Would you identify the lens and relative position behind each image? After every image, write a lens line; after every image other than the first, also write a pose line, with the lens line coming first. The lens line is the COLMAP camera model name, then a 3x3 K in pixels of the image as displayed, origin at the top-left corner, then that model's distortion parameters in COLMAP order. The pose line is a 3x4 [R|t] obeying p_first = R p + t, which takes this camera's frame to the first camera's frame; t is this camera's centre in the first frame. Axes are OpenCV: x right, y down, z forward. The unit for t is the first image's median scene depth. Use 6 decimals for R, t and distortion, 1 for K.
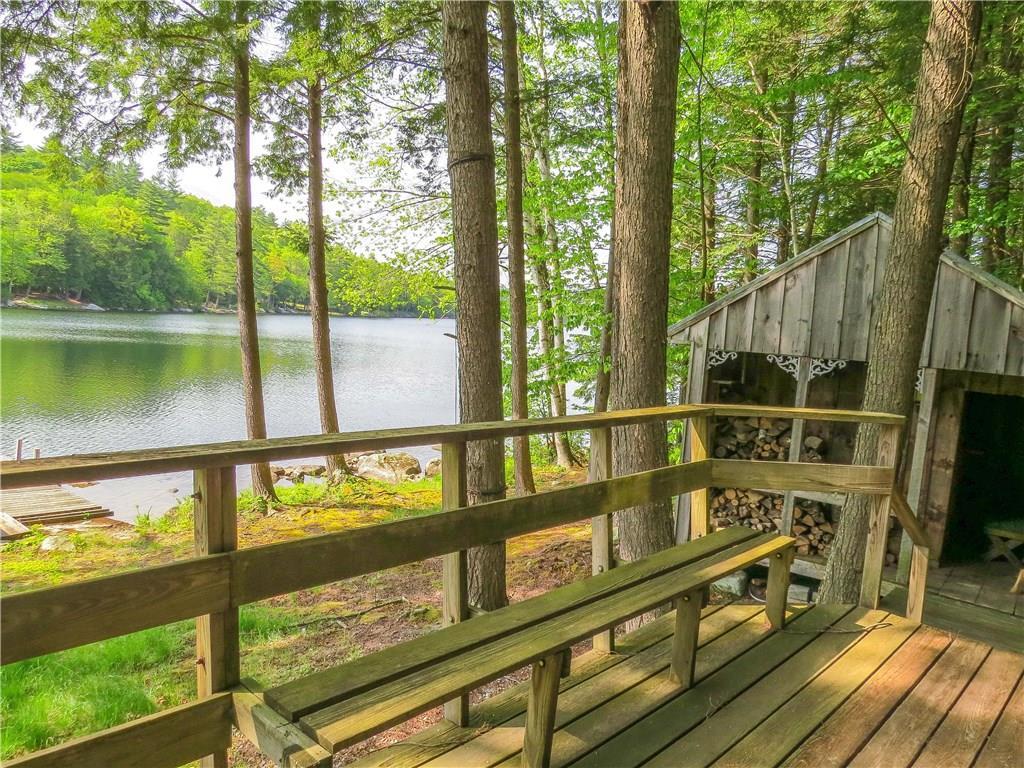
lens RADIAL K [[726.3, 0, 512.8], [0, 726.3, 380.8], [0, 0, 1]] dist [-0.032001, 0.019974]
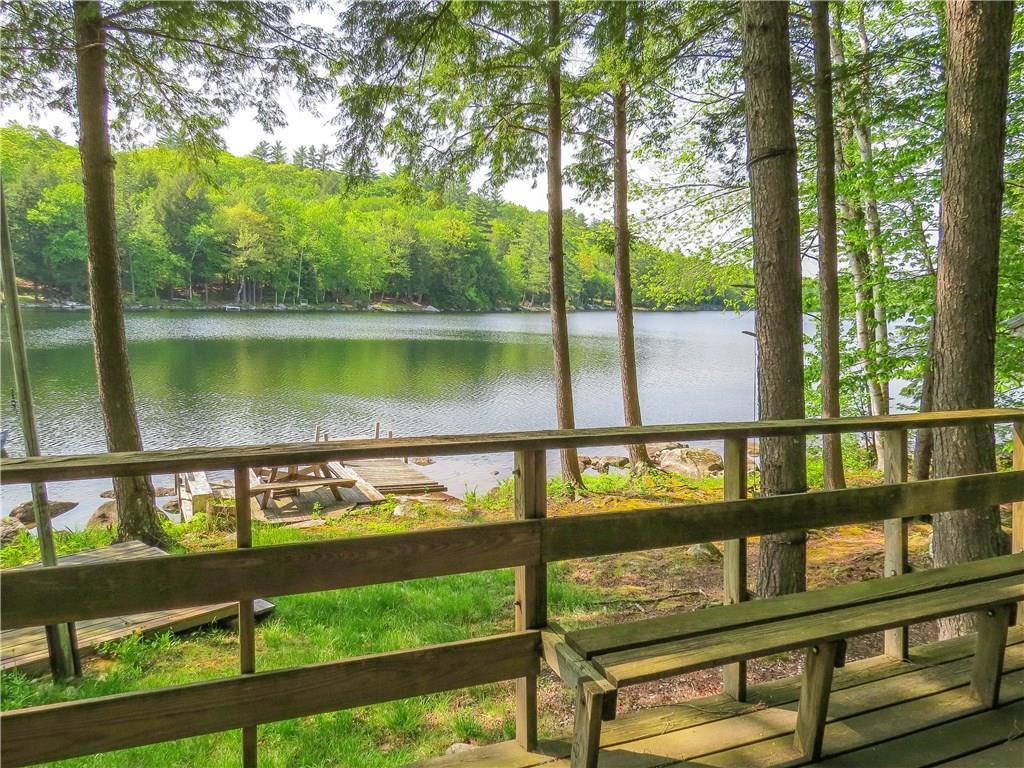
lens RADIAL K [[726.3, 0, 512.8], [0, 726.3, 380.8], [0, 0, 1]] dist [-0.032001, 0.019974]
pose [[0.915225, 0.010089, -0.402817, 0.009301], [-0.006838, 0.999931, 0.009510, -0.001704], [0.402886, -0.005949, 0.915231, -0.023153]]
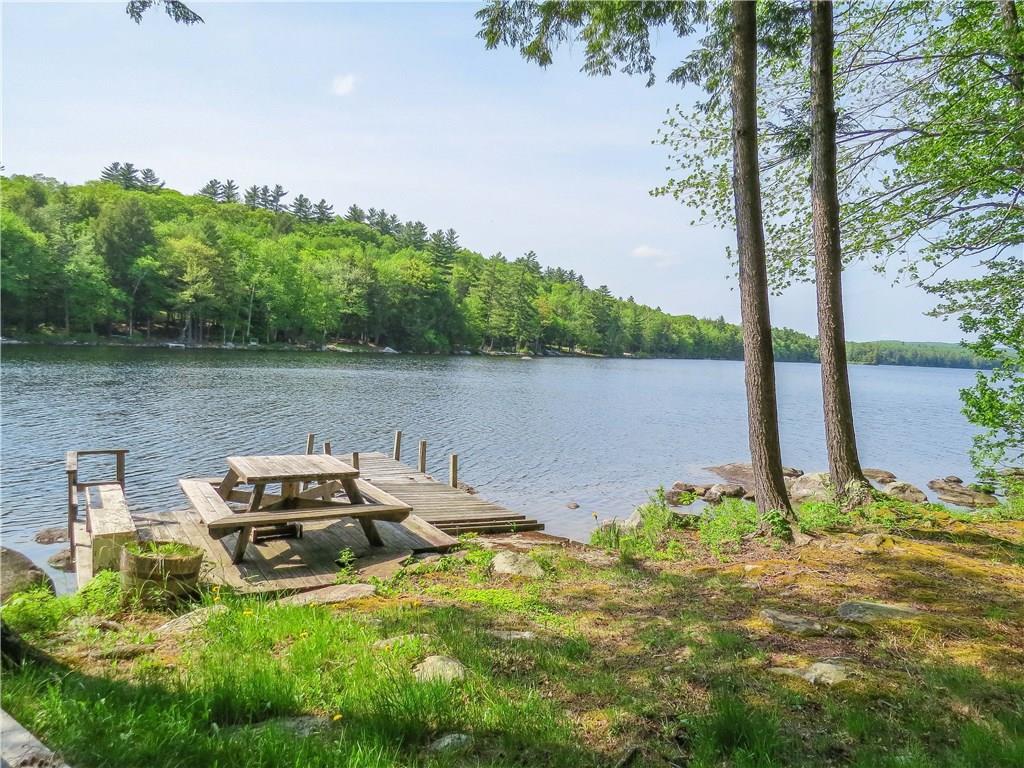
lens RADIAL K [[726.3, 0, 512.8], [0, 726.3, 380.8], [0, 0, 1]] dist [-0.032001, 0.019974]
pose [[0.940769, -0.010695, -0.338878, -0.353027], [-0.010108, 0.998173, -0.059563, 0.088172], [0.338896, 0.059460, 0.938943, 0.333879]]
